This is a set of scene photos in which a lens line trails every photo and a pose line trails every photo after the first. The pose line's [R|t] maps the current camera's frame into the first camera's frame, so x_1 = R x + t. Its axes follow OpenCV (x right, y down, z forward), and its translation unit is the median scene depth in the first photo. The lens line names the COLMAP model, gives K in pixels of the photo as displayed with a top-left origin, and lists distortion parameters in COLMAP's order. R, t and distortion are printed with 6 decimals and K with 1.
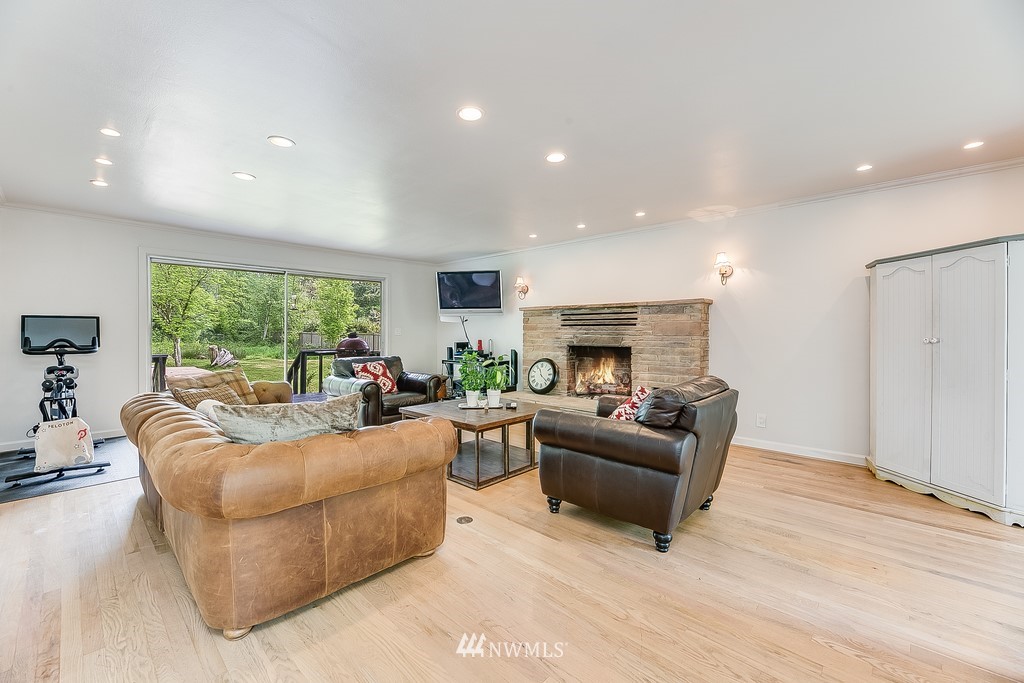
lens RADIAL K [[412.7, 0, 510.5], [0, 412.7, 335.3], [0, 0, 1]] dist [-0.002973, -0.001291]
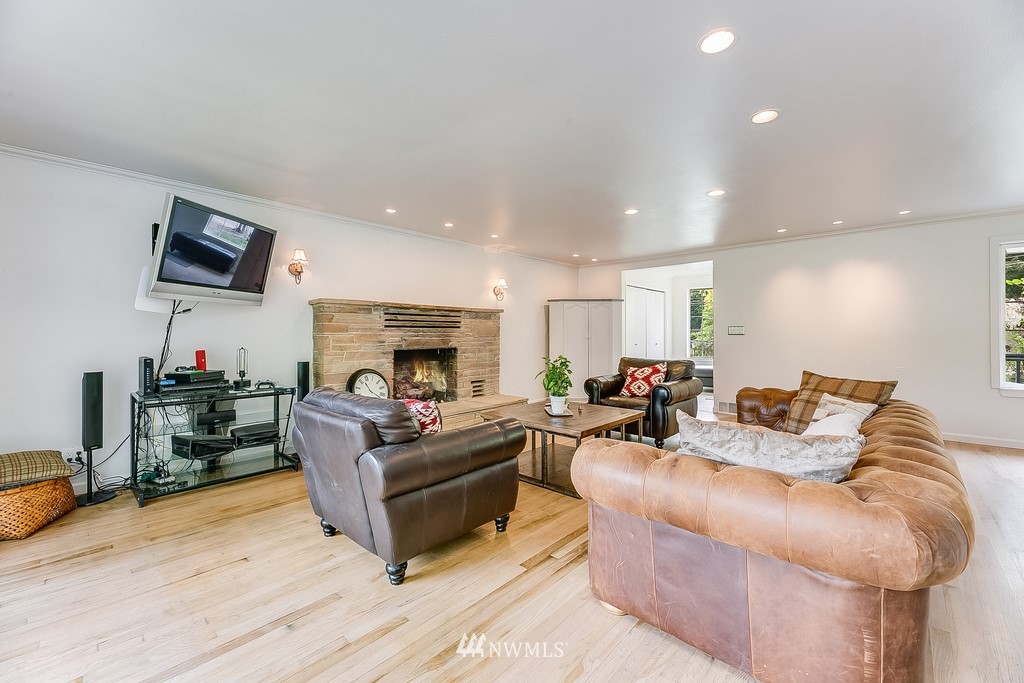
lens RADIAL K [[412.7, 0, 511.6], [0, 412.7, 337.0], [0, 0, 1]] dist [-0.002973, -0.001291]
pose [[-0.010204, -0.008821, 0.999909, -0.750138], [0.009901, 0.999911, 0.008922, -0.008138], [-0.999899, 0.009991, -0.010115, 0.810413]]
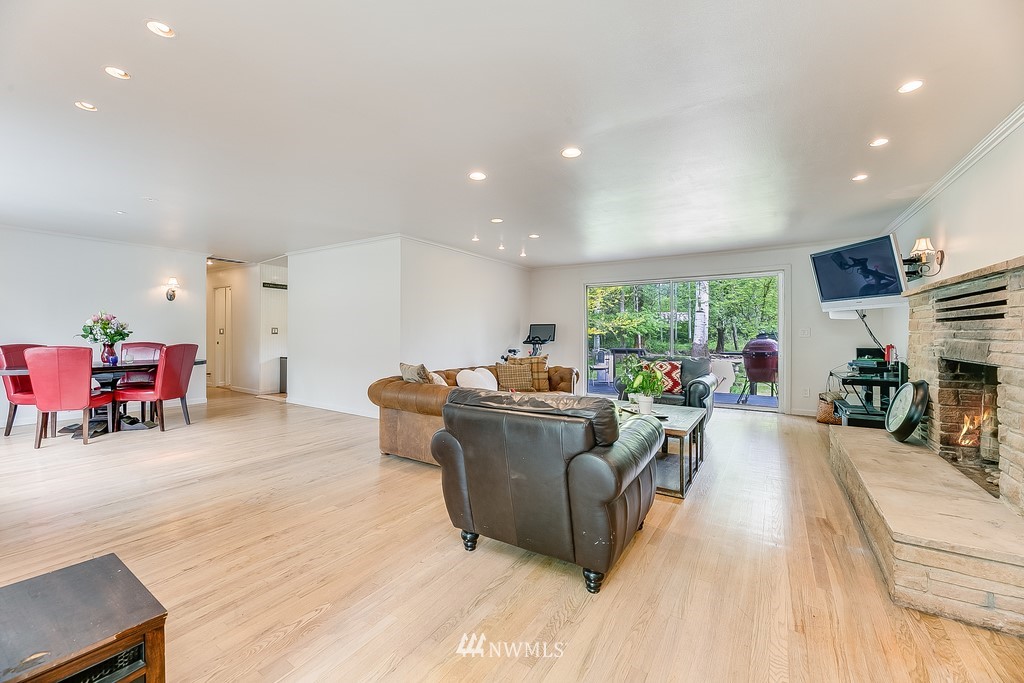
lens RADIAL K [[412.7, 0, 514.3], [0, 412.7, 336.0], [0, 0, 1]] dist [-0.002973, -0.001291]
pose [[0.194493, 0.008409, -0.980868, 0.581264], [-0.006466, 0.999953, 0.007291, -0.004373], [0.980883, 0.004924, 0.194538, 0.381182]]
